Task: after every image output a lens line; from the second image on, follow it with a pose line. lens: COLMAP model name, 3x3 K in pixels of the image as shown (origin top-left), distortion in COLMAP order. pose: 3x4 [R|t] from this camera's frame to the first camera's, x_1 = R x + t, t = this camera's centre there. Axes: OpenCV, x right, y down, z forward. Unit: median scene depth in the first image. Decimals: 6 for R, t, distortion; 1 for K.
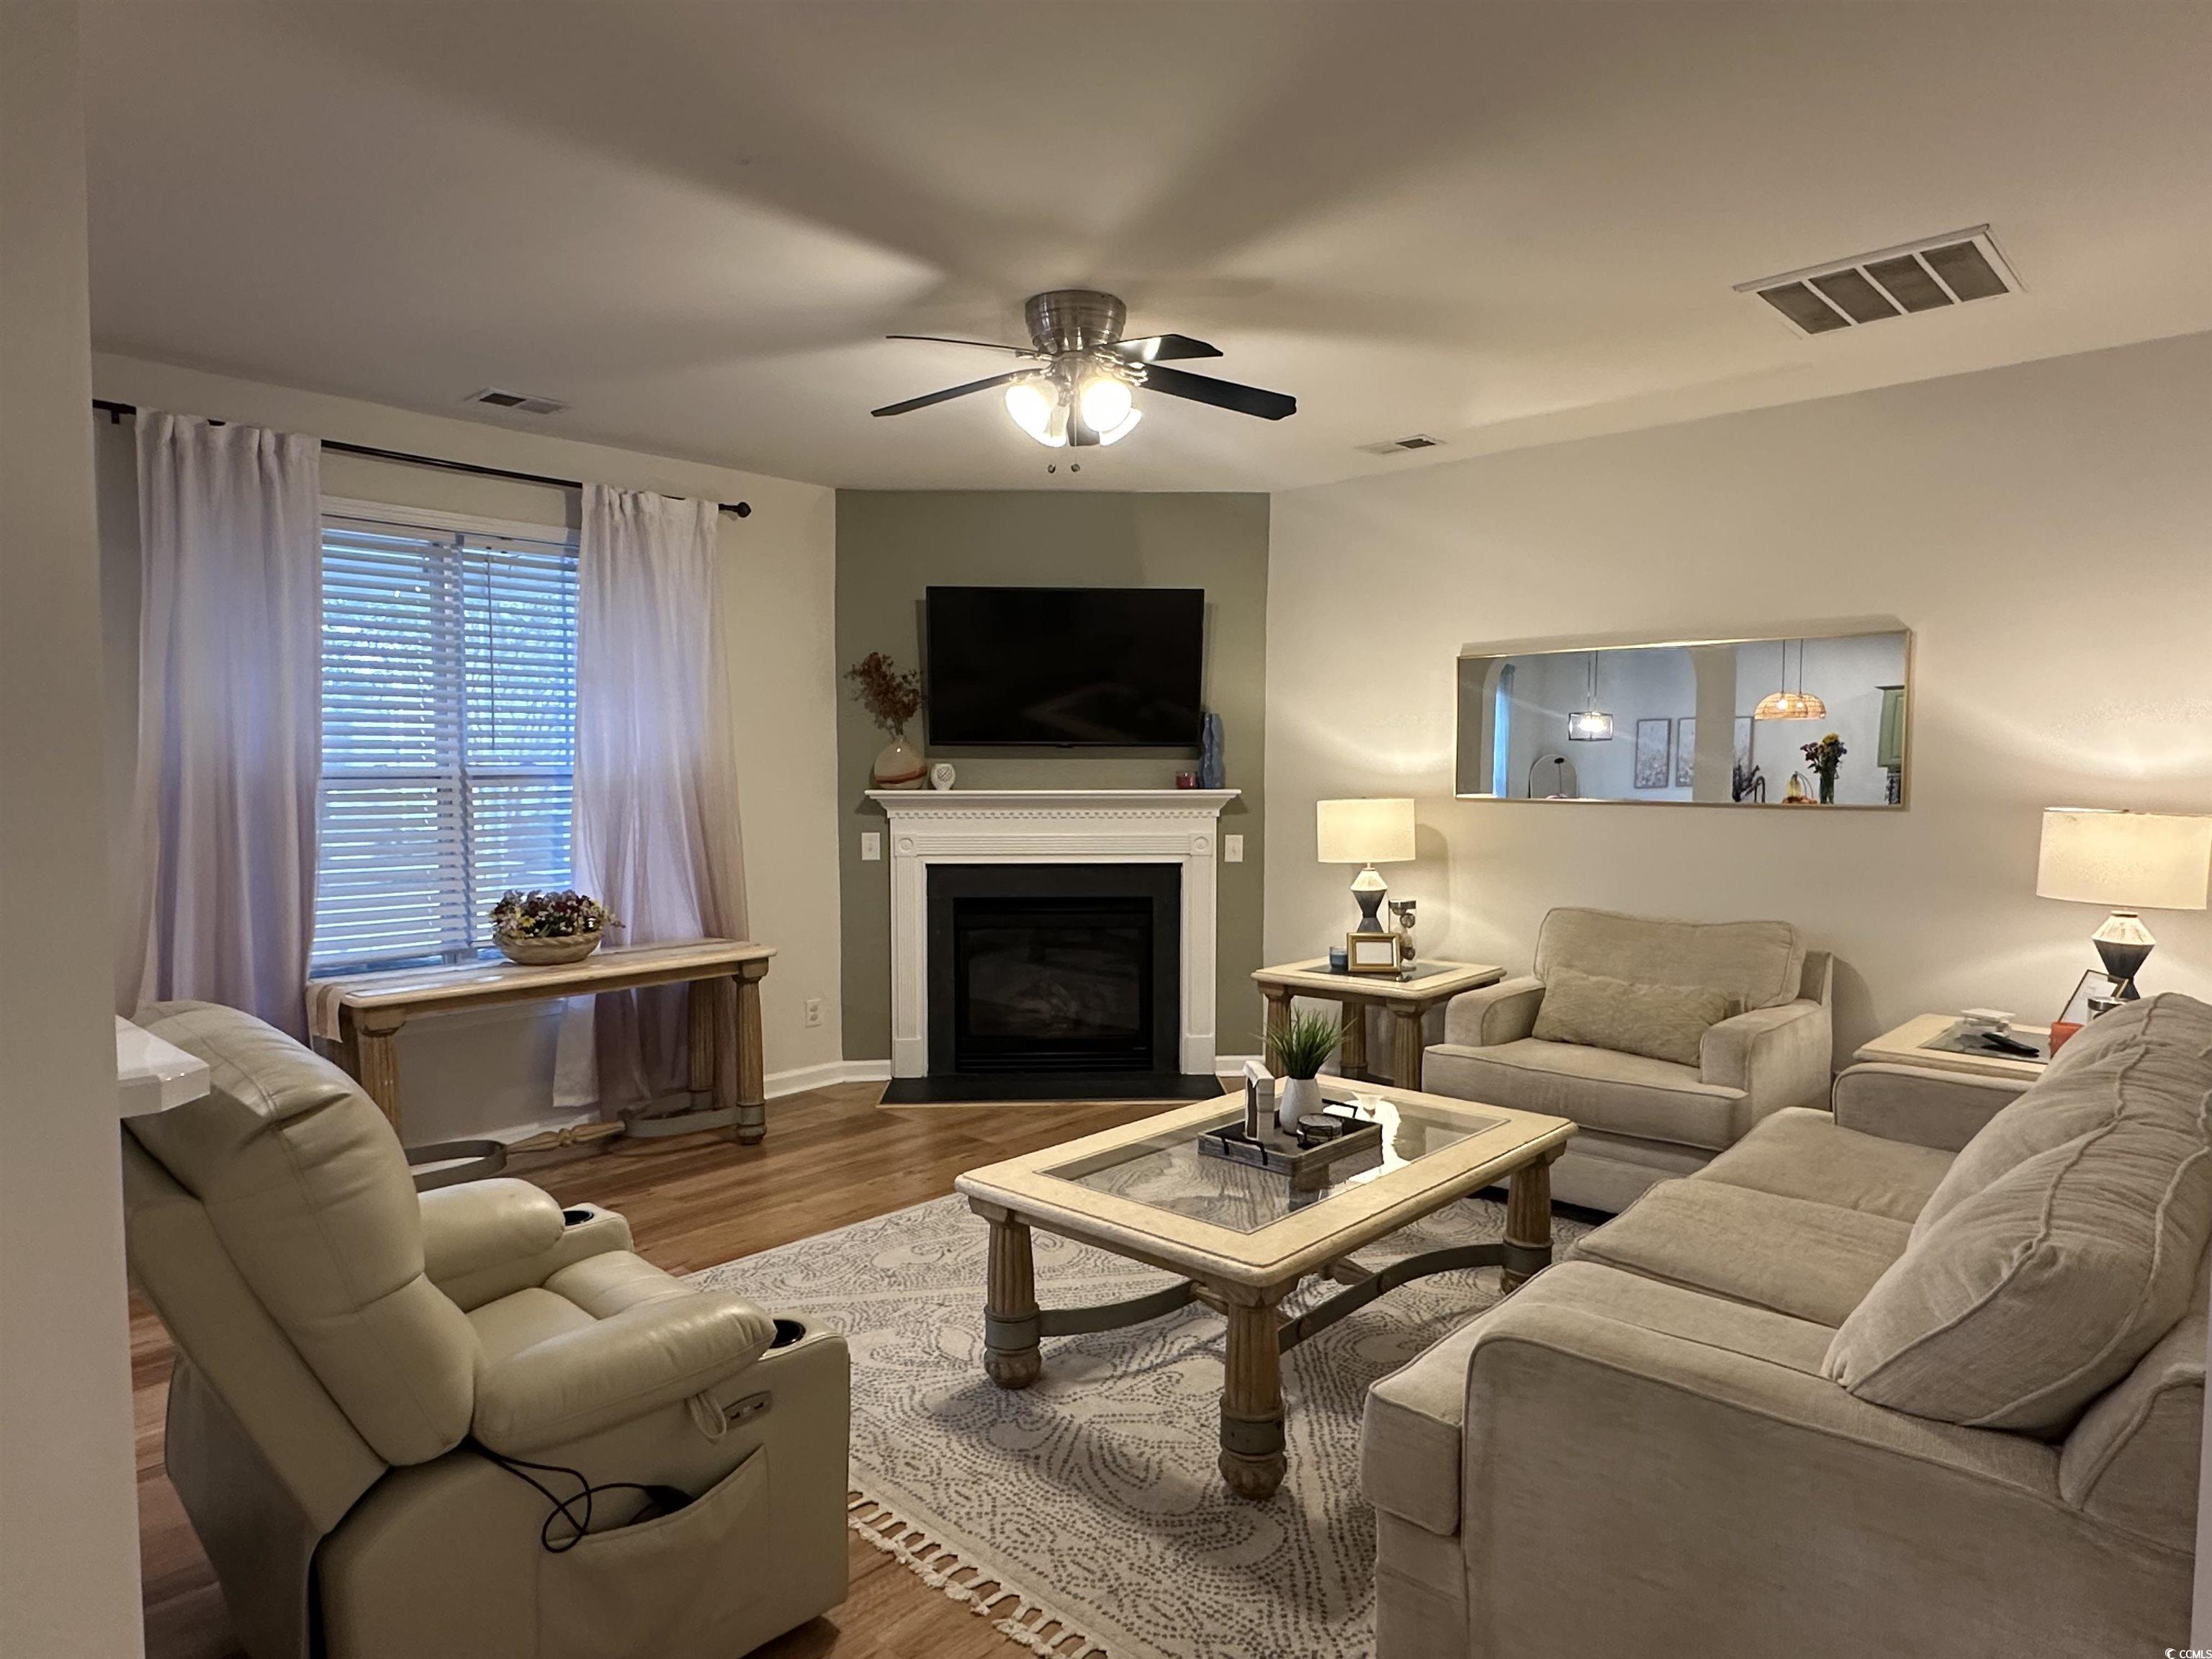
lens RADIAL K [[1322.8, 0, 1101.7], [0, 1322.8, 836.1], [0, 0, 1]] dist [-0.002385, 0.000062]
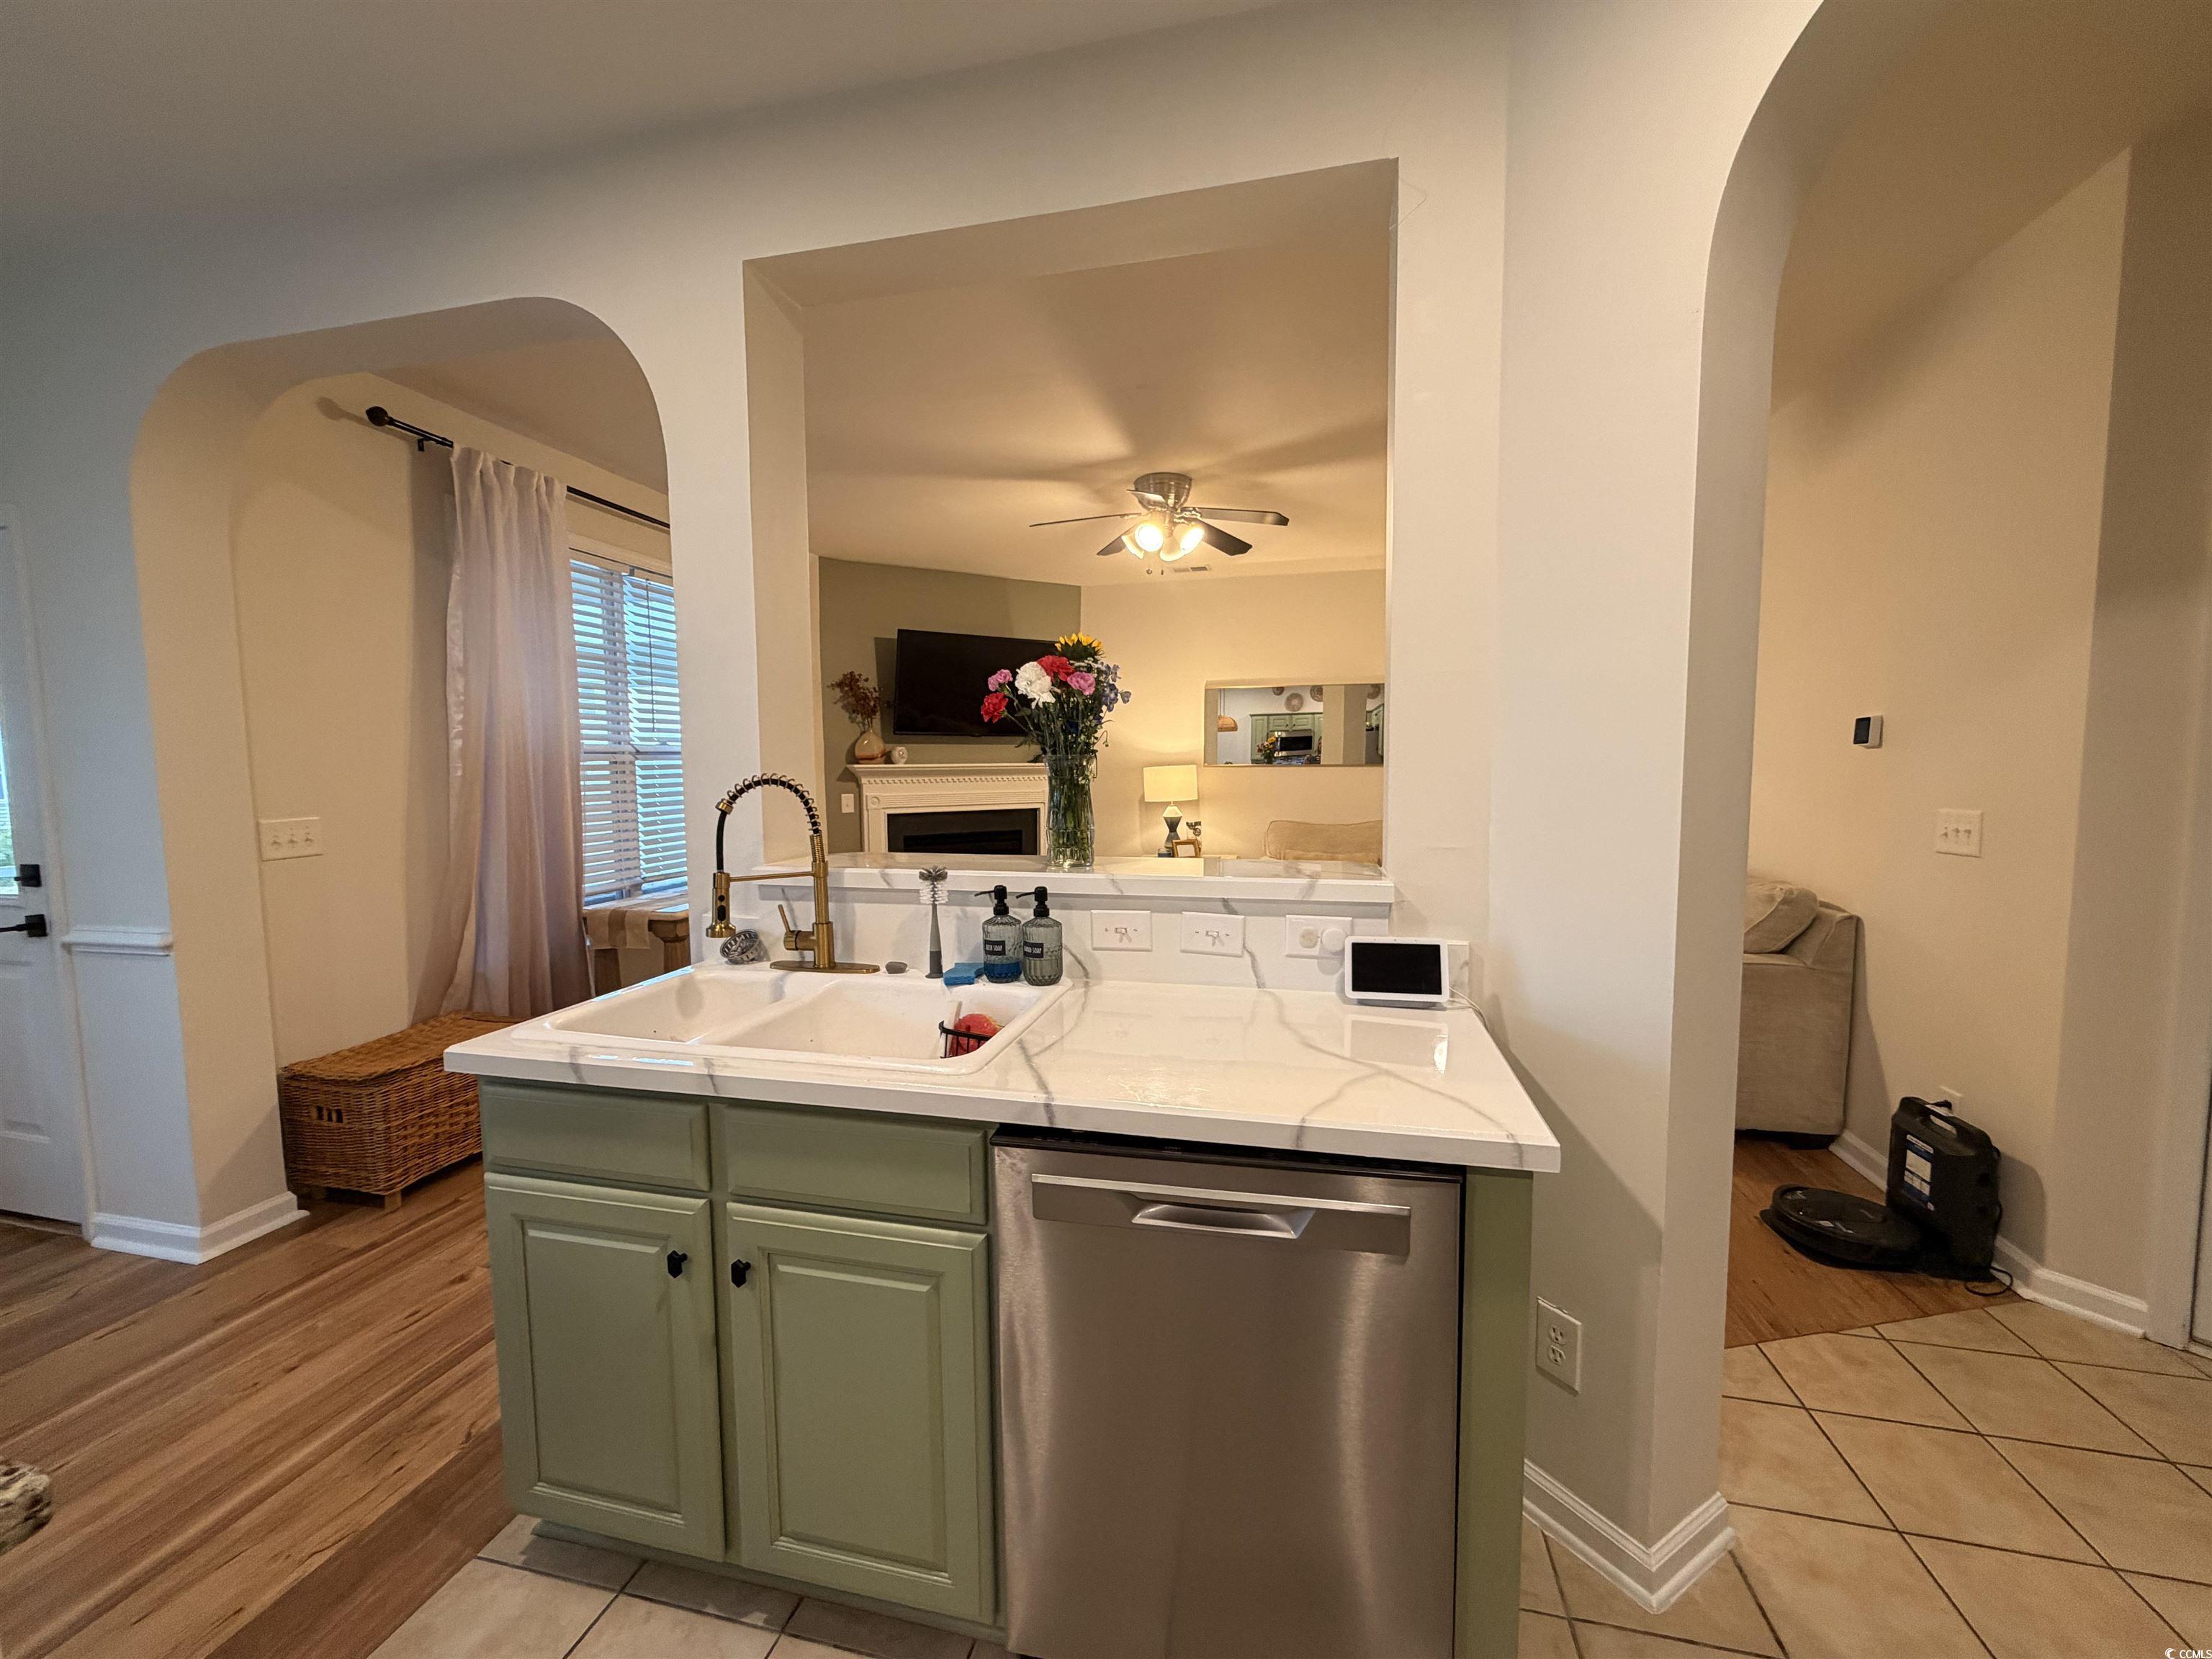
lens RADIAL K [[879.4, 0, 1102.5], [0, 879.4, 825.2], [0, 0, 1]] dist [0.001178, -0.000189]
pose [[0.874196, -0.041364, 0.483809, -0.562187], [0.033578, 0.999130, 0.024751, 0.024323], [-0.484412, -0.005392, 0.874824, 0.003565]]
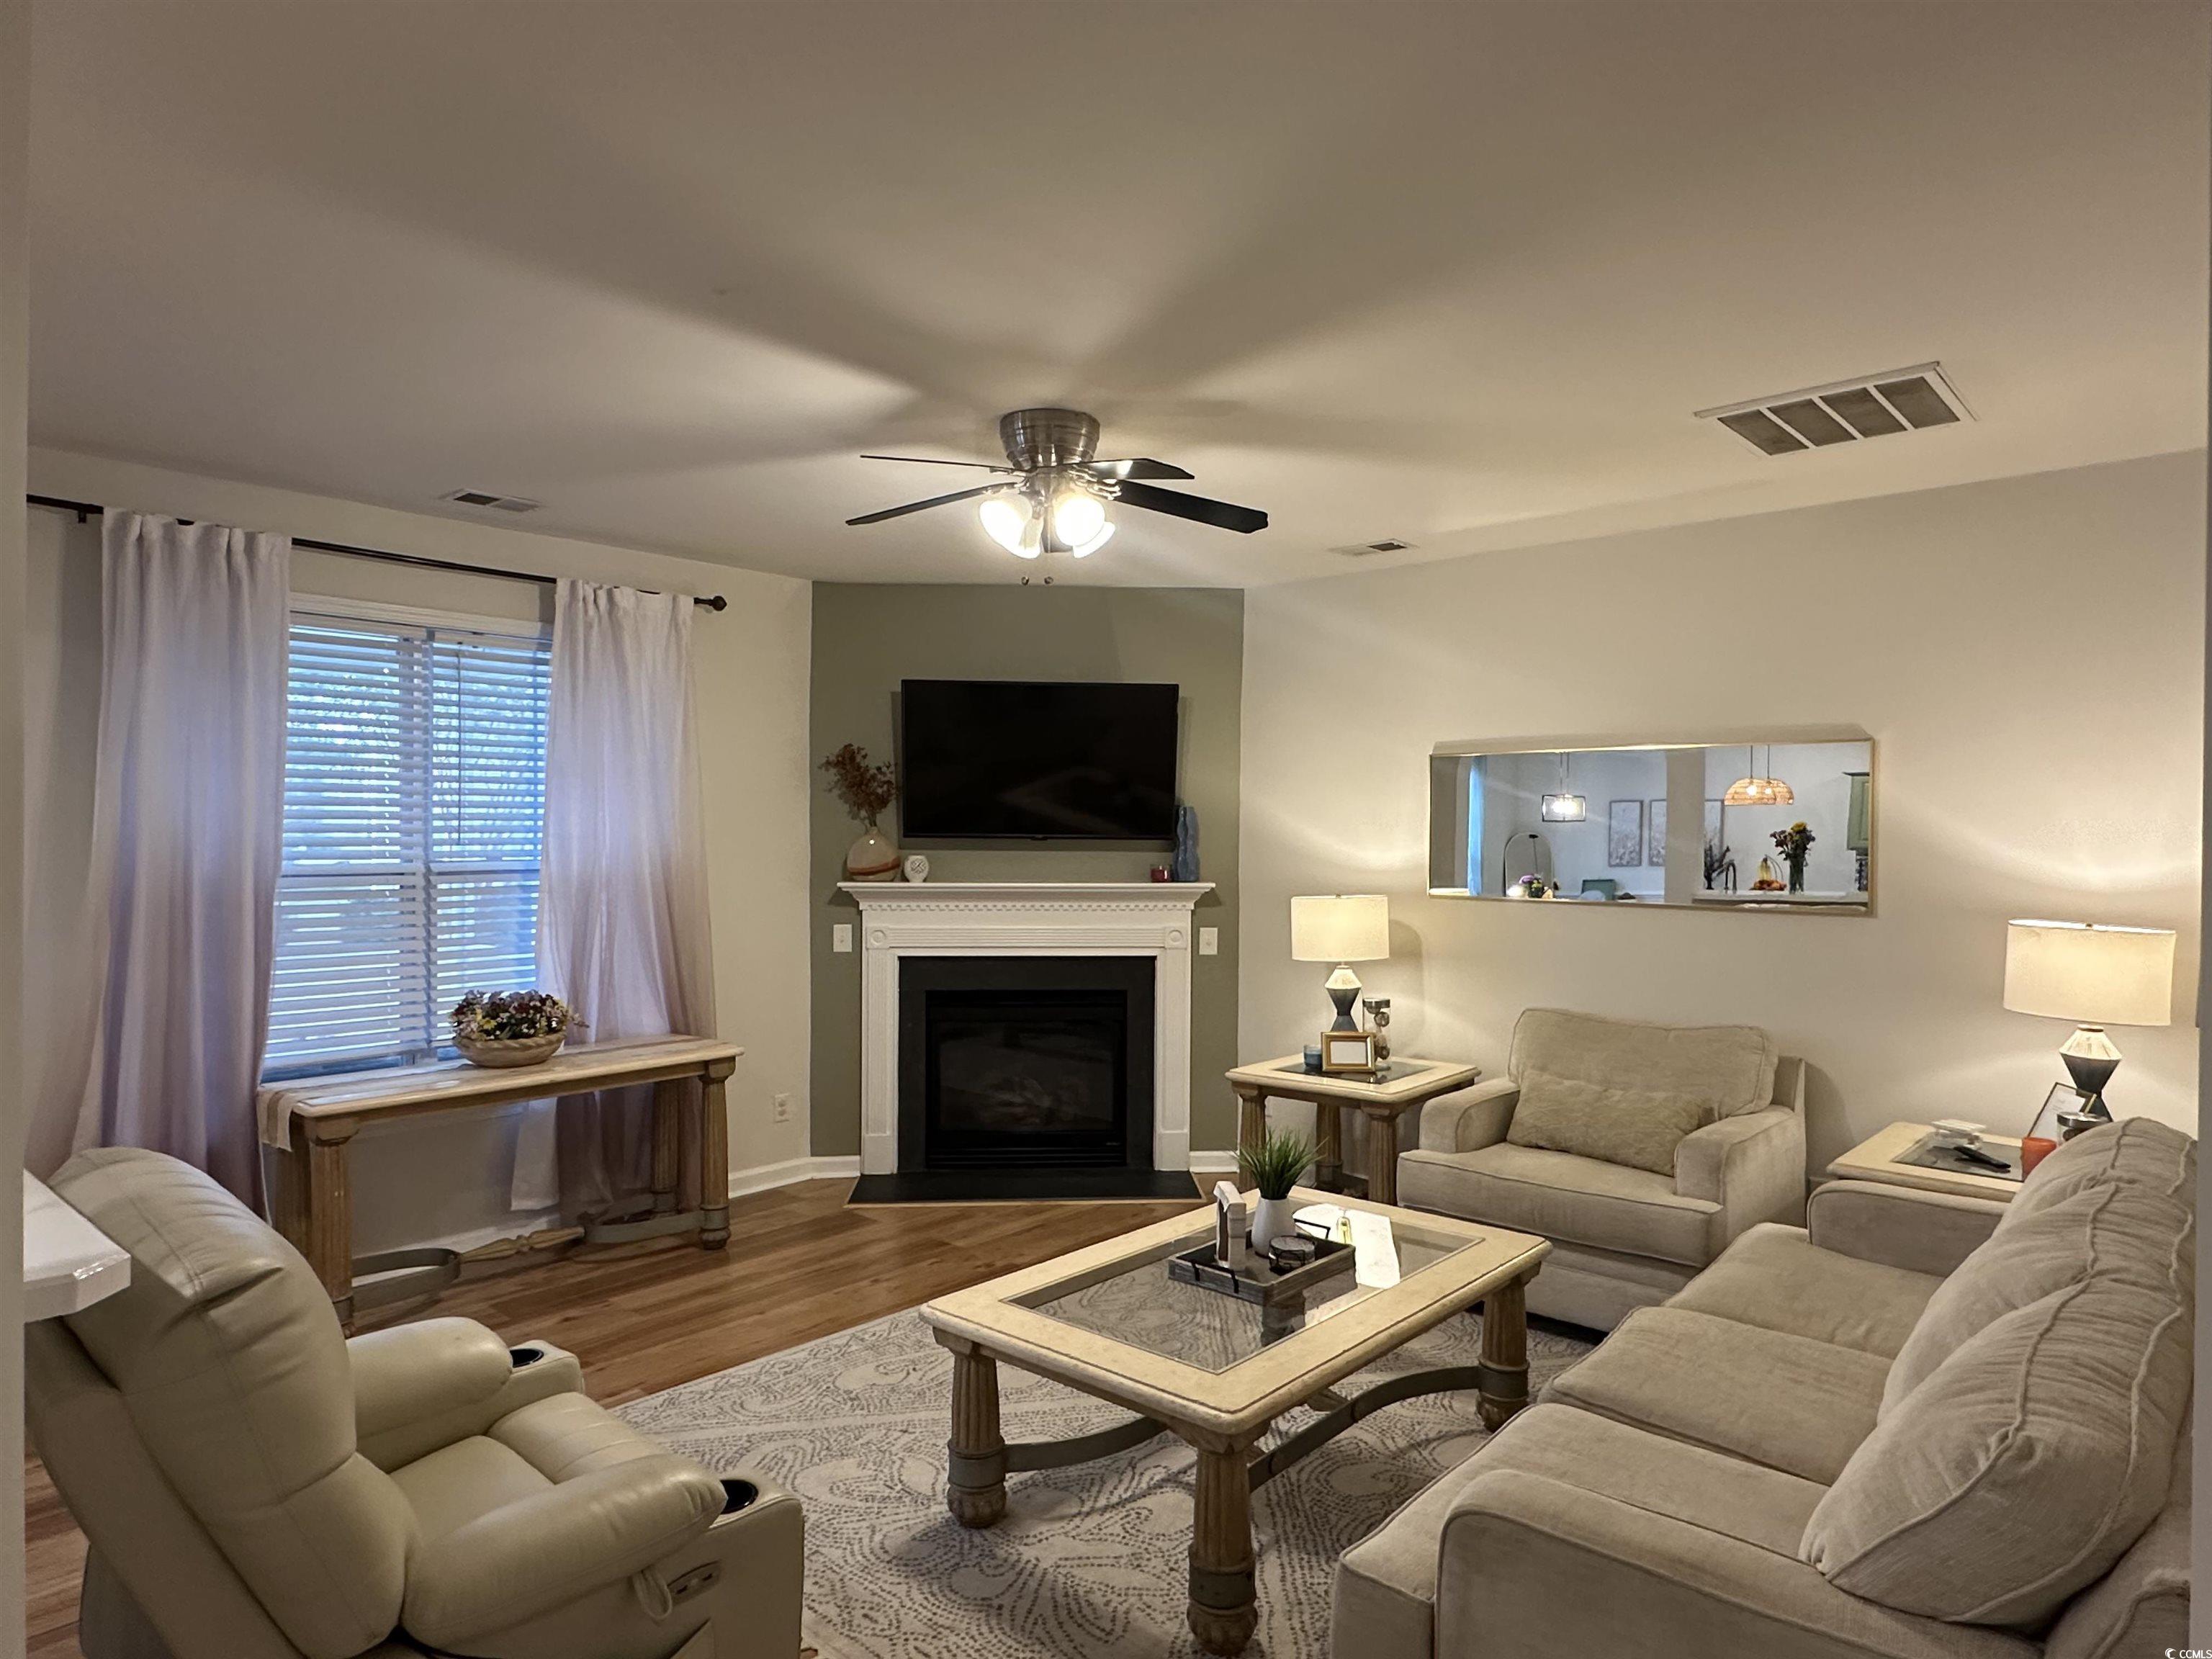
lens RADIAL K [[1322.8, 0, 1107.4], [0, 1322.8, 835.6], [0, 0, 1]] dist [-0.002385, 0.000062]
pose [[0.999777, 0.005377, 0.020404, 0.004355], [-0.004367, 0.998778, -0.049235, -0.029608], [-0.020644, 0.049135, 0.998579, 0.004098]]
